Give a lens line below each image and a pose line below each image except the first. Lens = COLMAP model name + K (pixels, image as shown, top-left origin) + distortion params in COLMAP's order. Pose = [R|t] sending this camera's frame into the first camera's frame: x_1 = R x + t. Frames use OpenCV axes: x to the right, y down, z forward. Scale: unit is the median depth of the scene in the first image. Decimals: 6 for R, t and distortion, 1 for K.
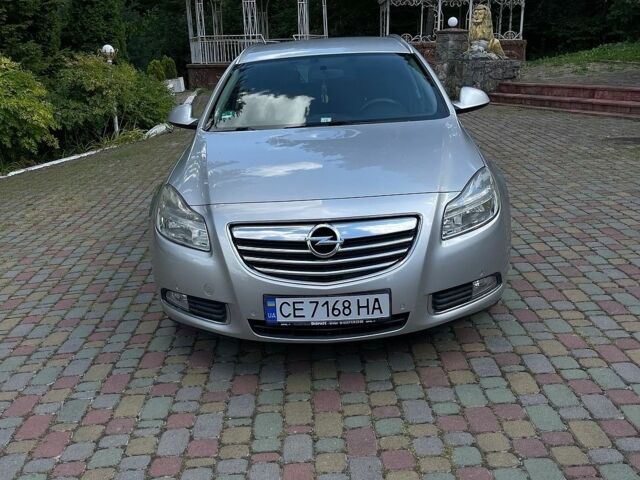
lens RADIAL K [[642.5, 0, 320.0], [0, 642.5, 240.0], [0, 0, 1]] dist [0.080010, -0.134945]
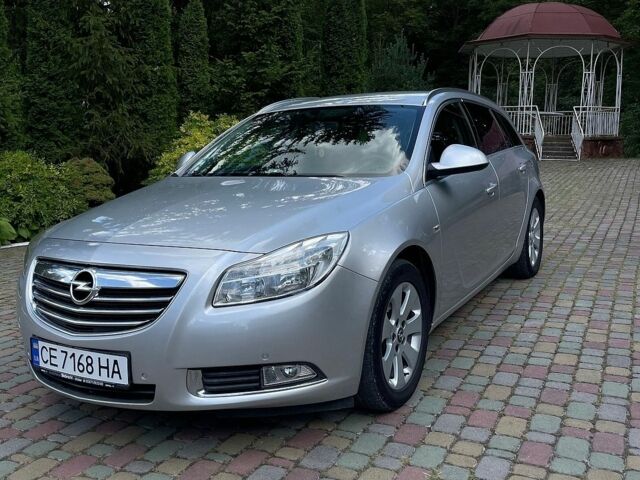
lens RADIAL K [[642.5, 0, 320.0], [0, 642.5, 240.0], [0, 0, 1]] dist [0.080010, -0.134945]
pose [[0.883112, 0.103180, -0.457677, 0.707120], [-0.152260, 0.985746, -0.071565, -0.048224], [0.443769, 0.132886, 0.886234, 0.321215]]
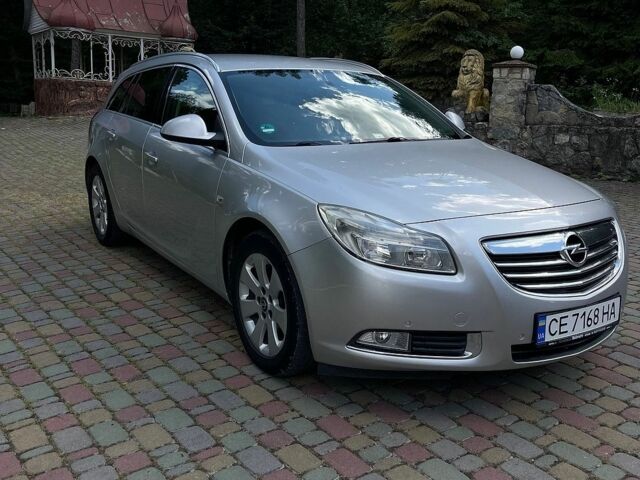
lens RADIAL K [[642.5, 0, 320.0], [0, 642.5, 240.0], [0, 0, 1]] dist [0.080010, -0.134945]
pose [[0.823792, -0.063020, 0.563379, -0.837172], [0.103333, 0.993845, -0.039923, -0.012602], [-0.557395, 0.091104, 0.825234, 0.409393]]
